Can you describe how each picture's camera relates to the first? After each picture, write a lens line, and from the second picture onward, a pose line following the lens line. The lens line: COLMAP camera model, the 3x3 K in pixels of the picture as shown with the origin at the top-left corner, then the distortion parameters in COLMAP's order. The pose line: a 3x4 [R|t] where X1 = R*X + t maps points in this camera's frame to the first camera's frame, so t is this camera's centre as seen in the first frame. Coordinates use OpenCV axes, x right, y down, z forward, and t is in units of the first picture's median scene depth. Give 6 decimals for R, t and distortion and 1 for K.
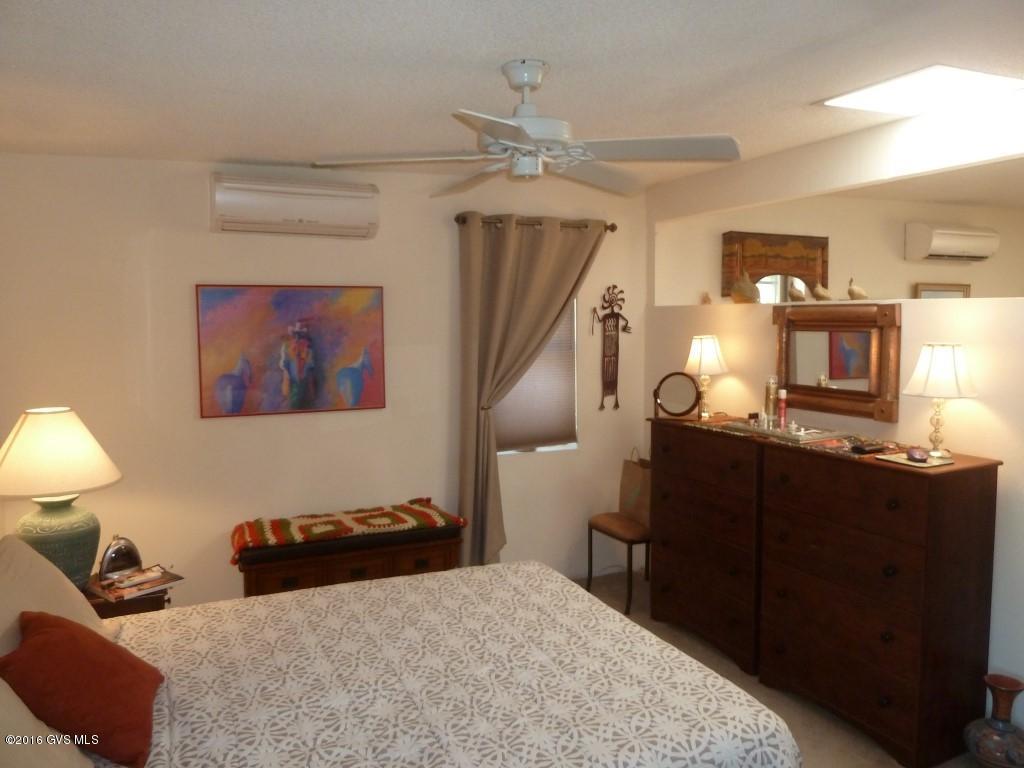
lens RADIAL K [[779.9, 0, 512.0], [0, 779.9, 384.0], [0, 0, 1]] dist [-0.030984, 0.013472]
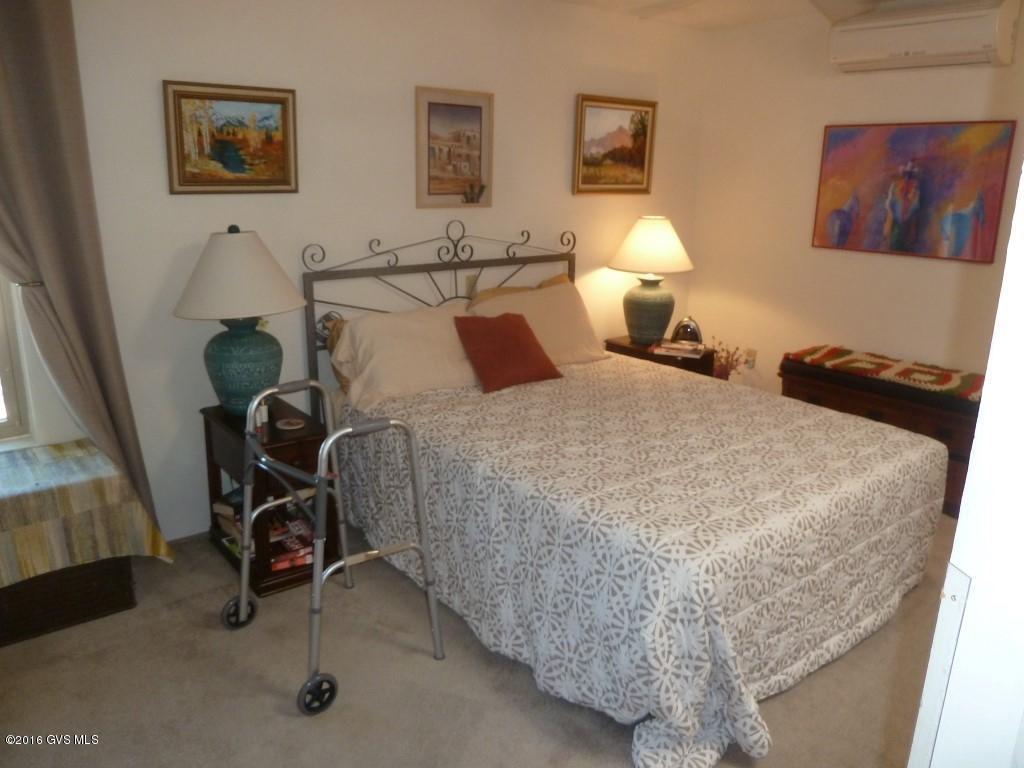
lens RADIAL K [[779.9, 0, 512.0], [0, 779.9, 384.0], [0, 0, 1]] dist [-0.030984, 0.013472]
pose [[0.233639, 0.263996, -0.935798, 0.596550], [-0.099959, 0.963858, 0.246955, 0.000944], [0.967172, 0.035843, 0.251584, 0.272468]]
